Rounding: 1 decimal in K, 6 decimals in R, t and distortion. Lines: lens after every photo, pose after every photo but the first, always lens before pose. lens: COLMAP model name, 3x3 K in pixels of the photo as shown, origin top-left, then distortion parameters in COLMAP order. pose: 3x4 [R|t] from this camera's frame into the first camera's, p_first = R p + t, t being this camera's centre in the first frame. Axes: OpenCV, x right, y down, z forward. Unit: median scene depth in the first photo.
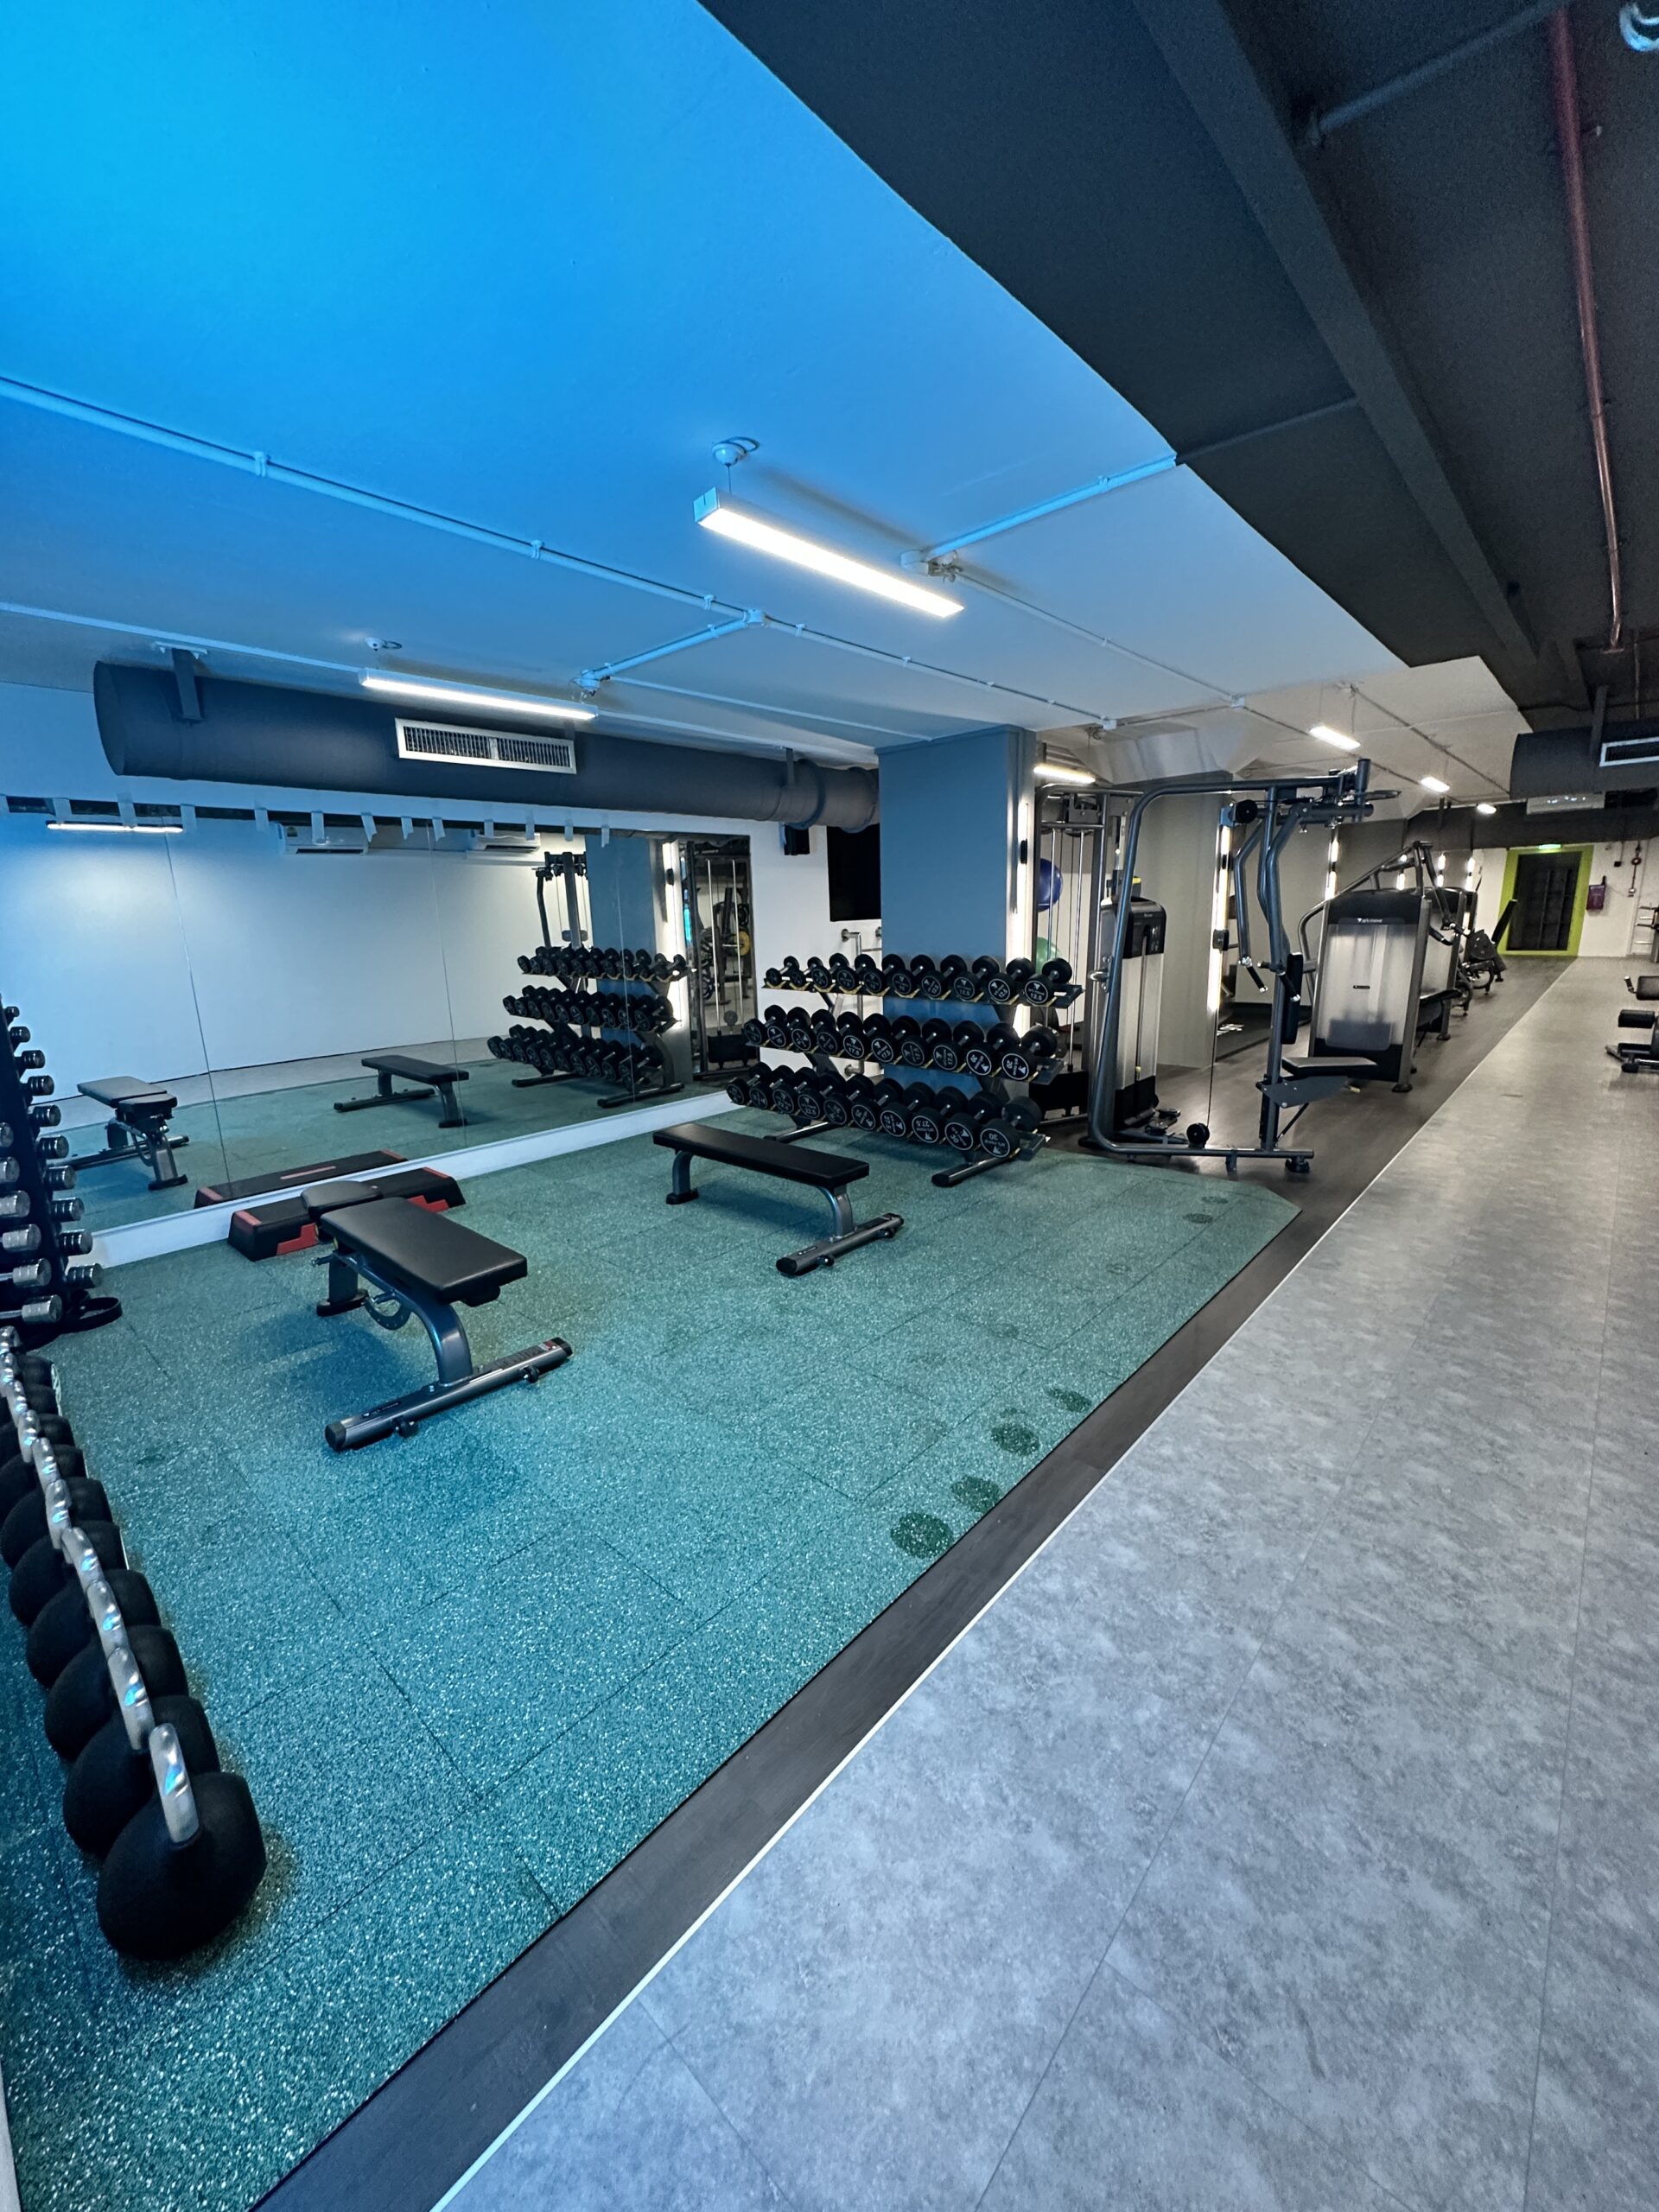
lens RADIAL K [[882.0, 0, 829.5], [0, 882.0, 1106.0], [0, 0, 1]] dist [0.000503, -0.000287]
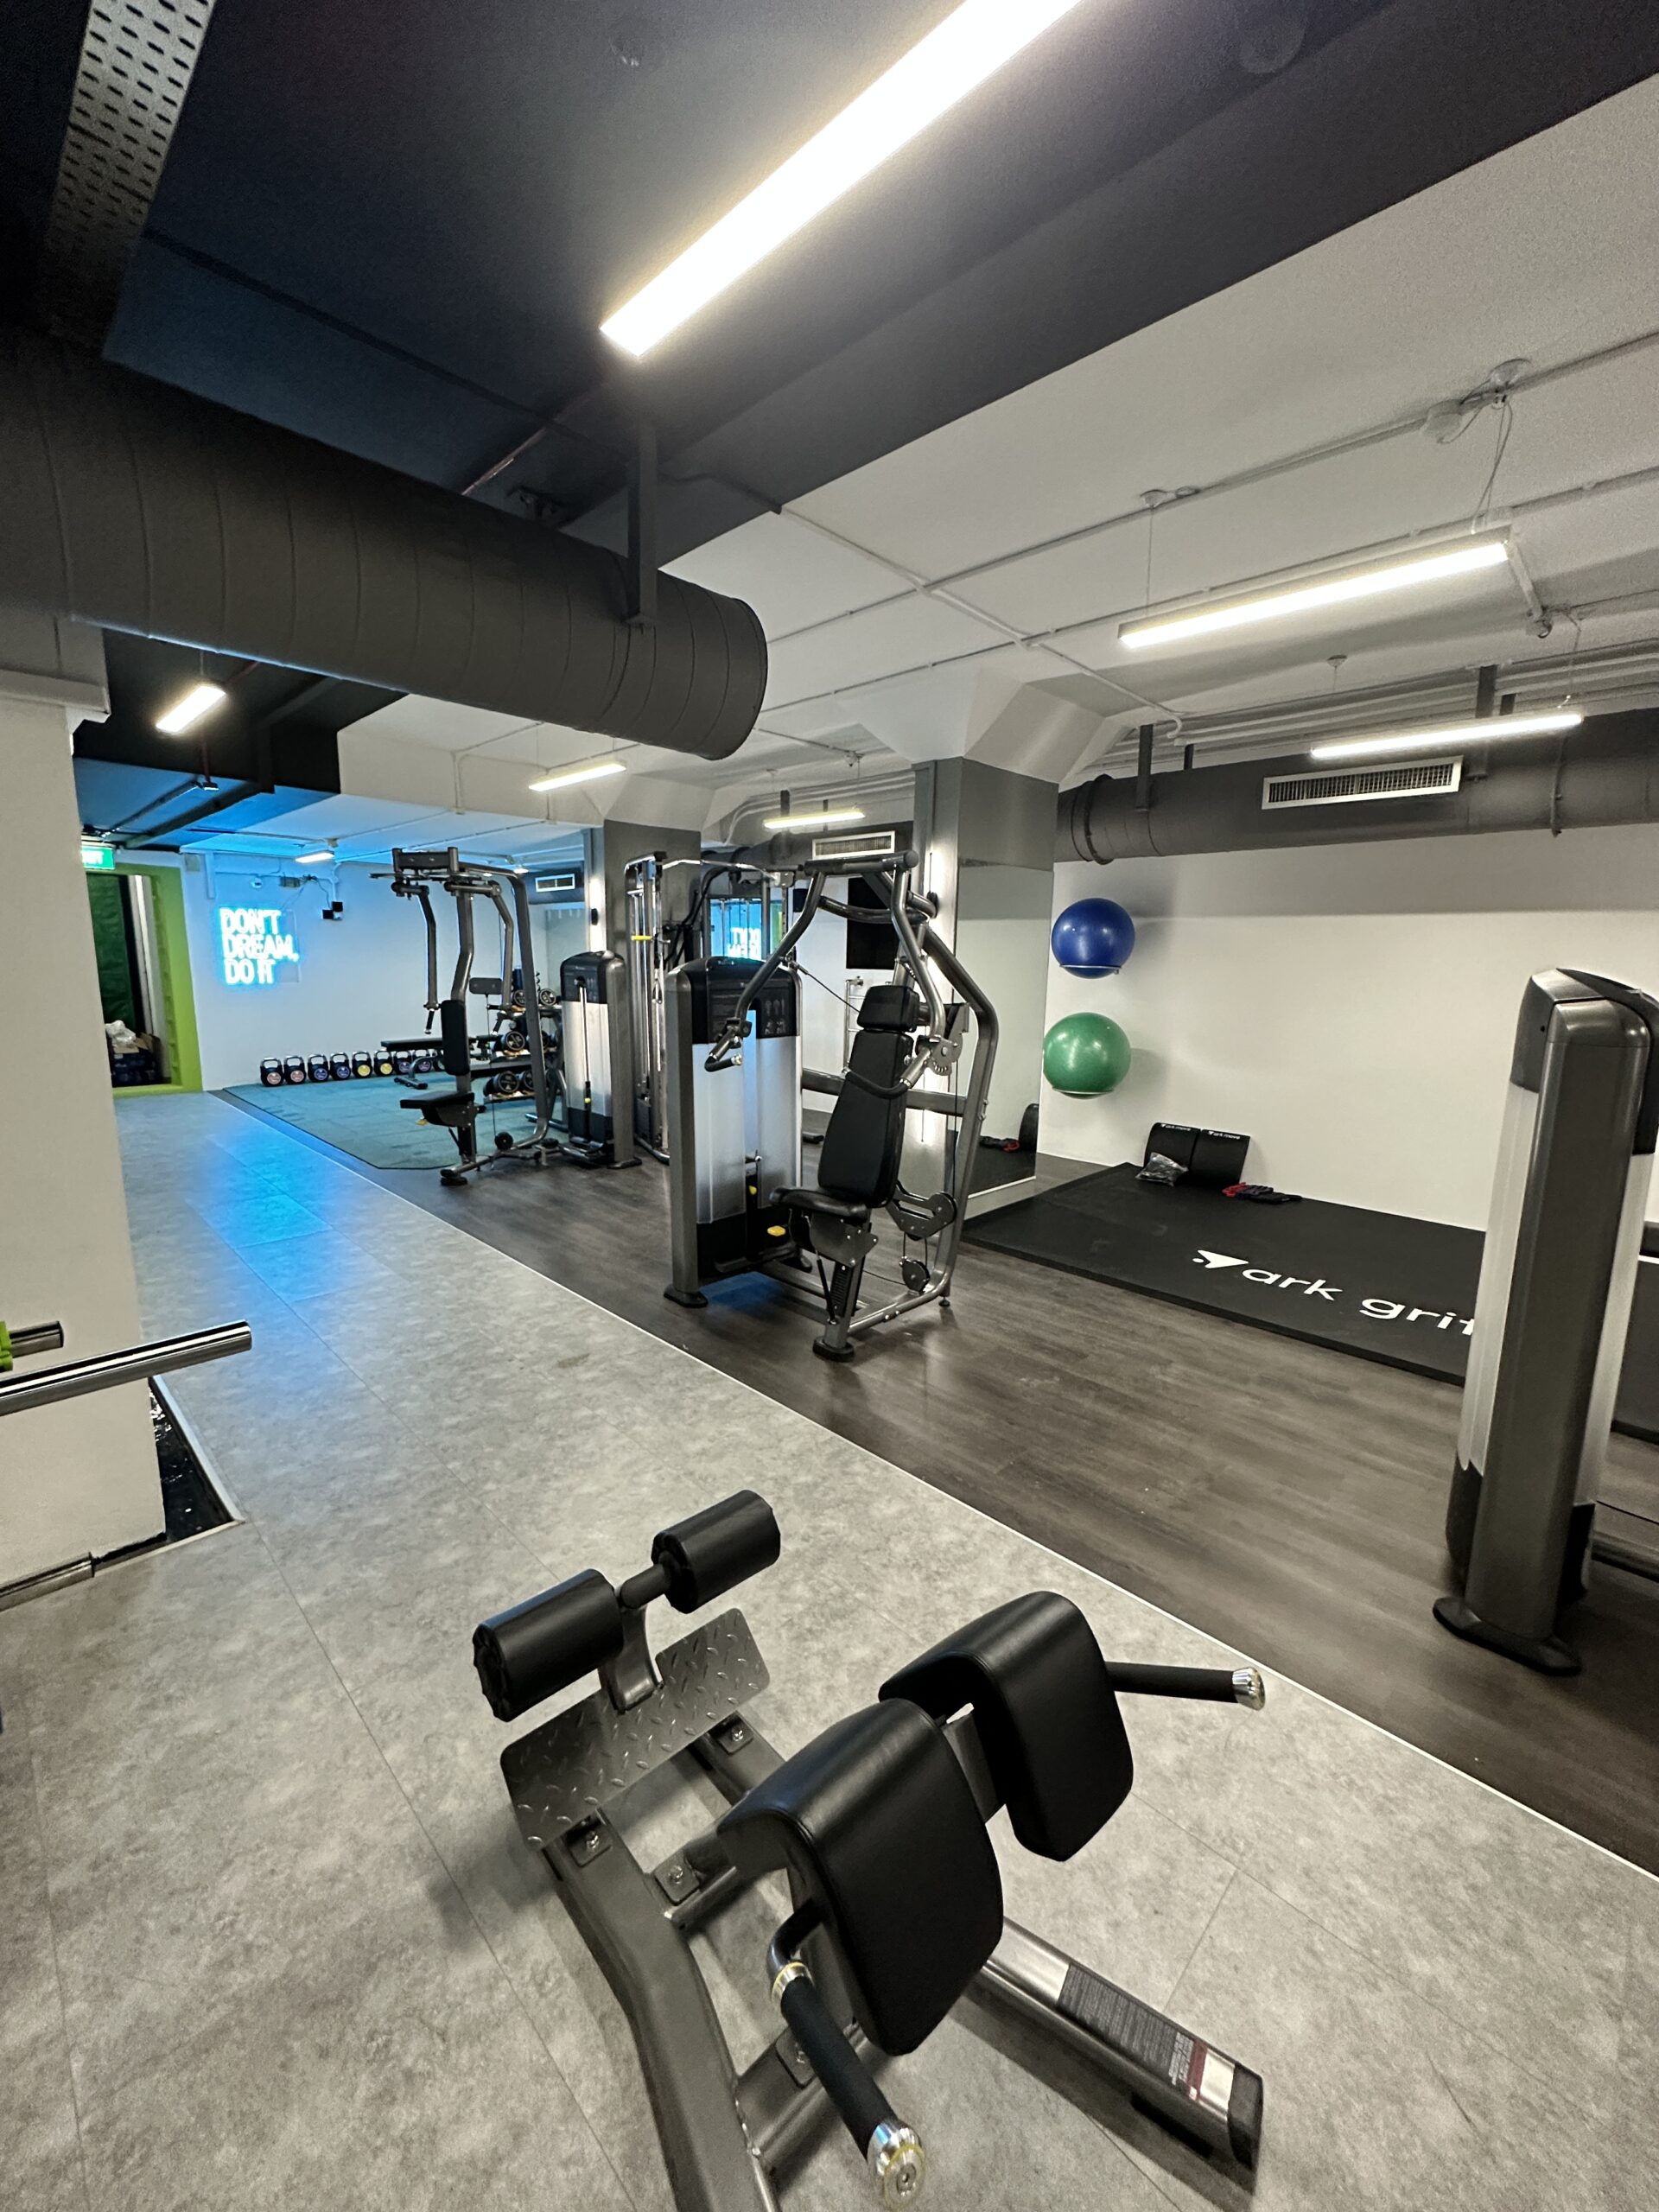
lens RADIAL K [[882.0, 0, 829.5], [0, 882.0, 1106.0], [0, 0, 1]] dist [0.000503, -0.000287]
pose [[-0.043174, 0.198766, -0.979096, 2.608835], [-0.235759, 0.950305, 0.203317, -0.607691], [0.970852, 0.239609, 0.005832, 2.307074]]
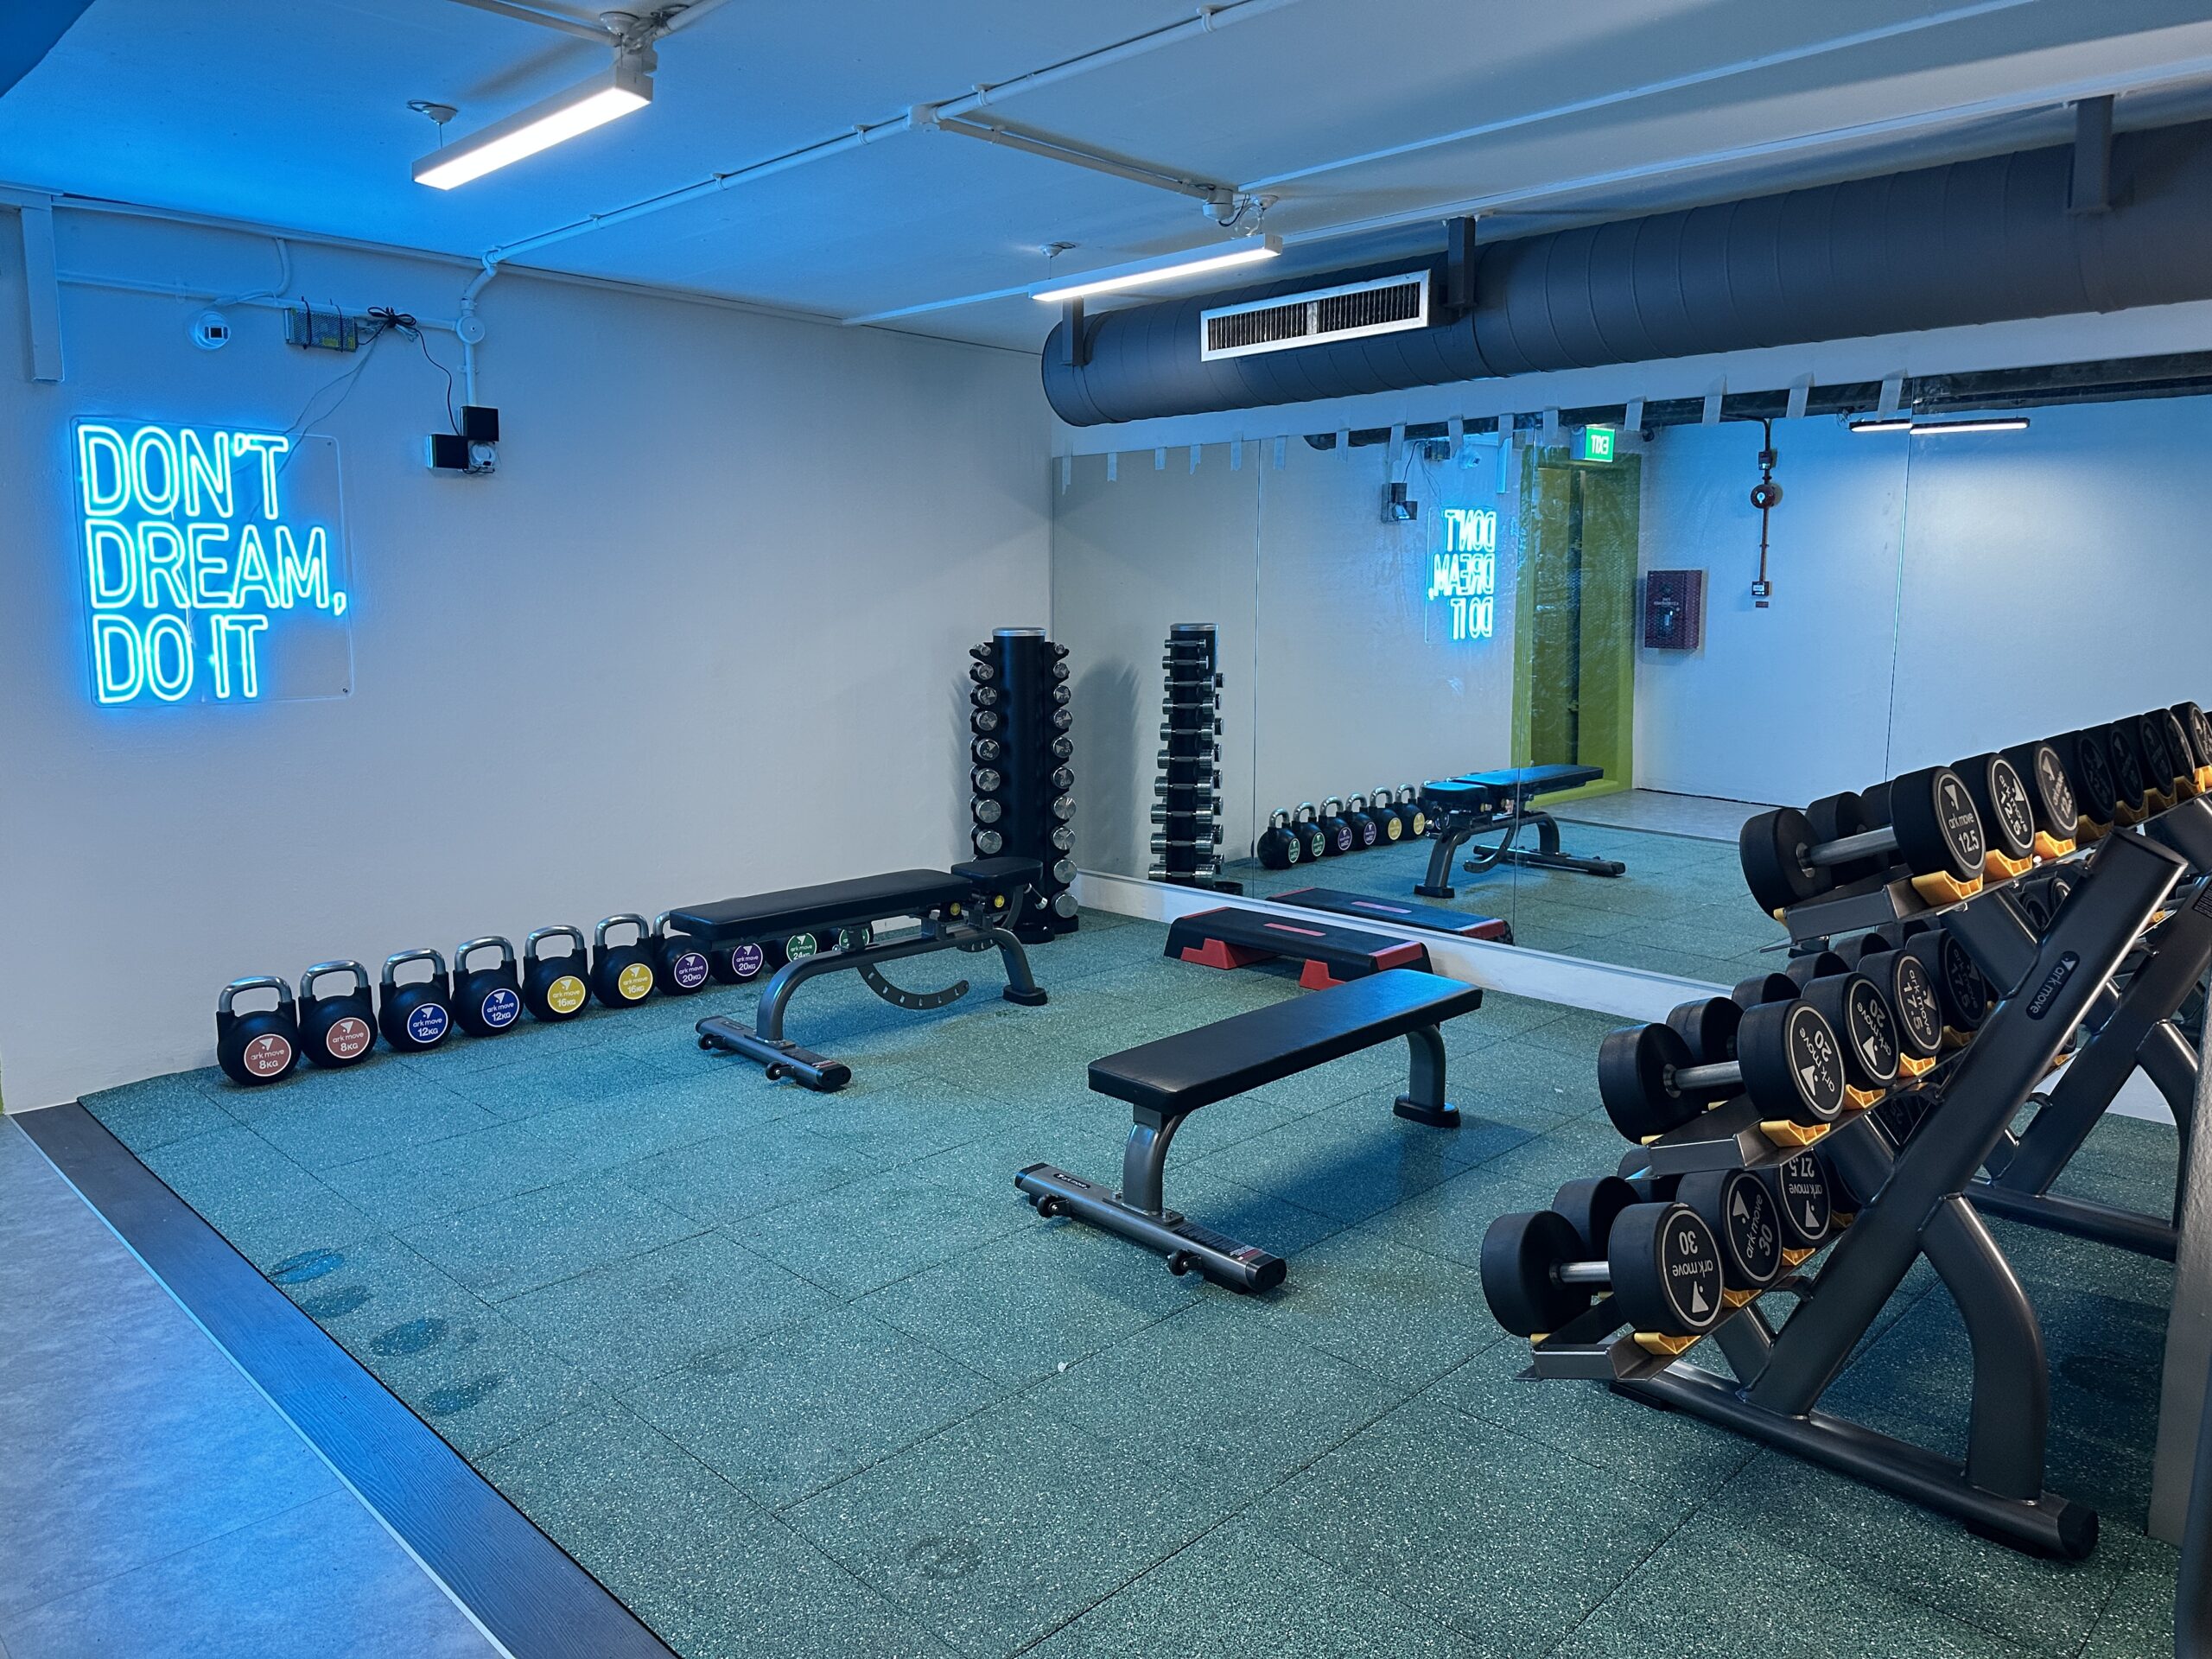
lens RADIAL K [[1542.1, 0, 1105.7], [0, 1542.1, 805.2], [0, 0, 1]] dist [0.030449, -0.047339]
pose [[-0.042635, 0.168901, -0.984710, 1.036537], [-0.222586, 0.959229, 0.174168, -0.272136], [0.973980, 0.226608, -0.003301, 1.151704]]
